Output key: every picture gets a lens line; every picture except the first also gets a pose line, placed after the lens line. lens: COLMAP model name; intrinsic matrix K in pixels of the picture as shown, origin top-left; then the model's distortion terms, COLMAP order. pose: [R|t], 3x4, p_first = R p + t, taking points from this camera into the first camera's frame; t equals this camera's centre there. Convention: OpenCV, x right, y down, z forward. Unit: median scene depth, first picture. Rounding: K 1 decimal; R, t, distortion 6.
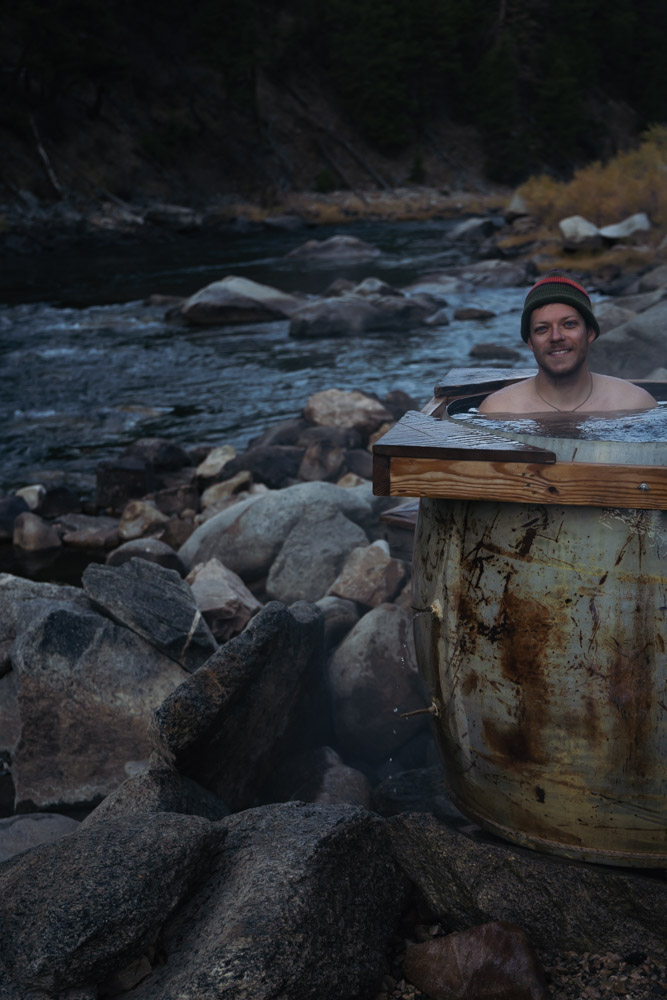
lens RADIAL K [[1618.4, 0, 321.7], [0, 1618.4, 504.8], [0, 0, 1]] dist [0.038574, 0.000000]
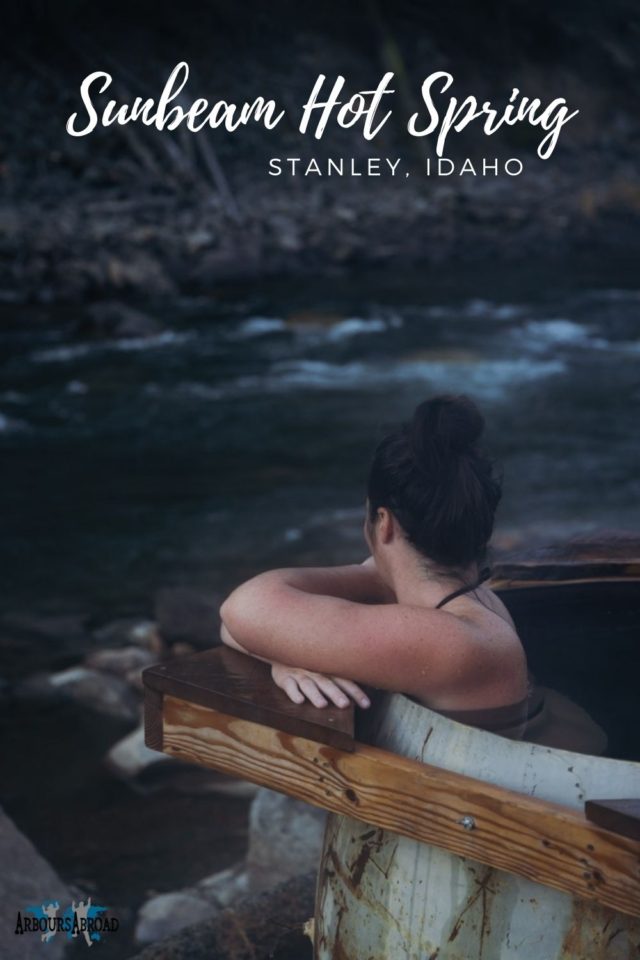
lens RADIAL K [[1989.7, 0, 315.7], [0, 1989.7, 481.2], [0, 0, 1]] dist [0.027286, 0.000000]
pose [[0.870644, 0.107239, -0.480083, 0.344952], [-0.113994, 0.993366, 0.015163, -0.097960], [0.478524, 0.041526, 0.877092, 0.253207]]
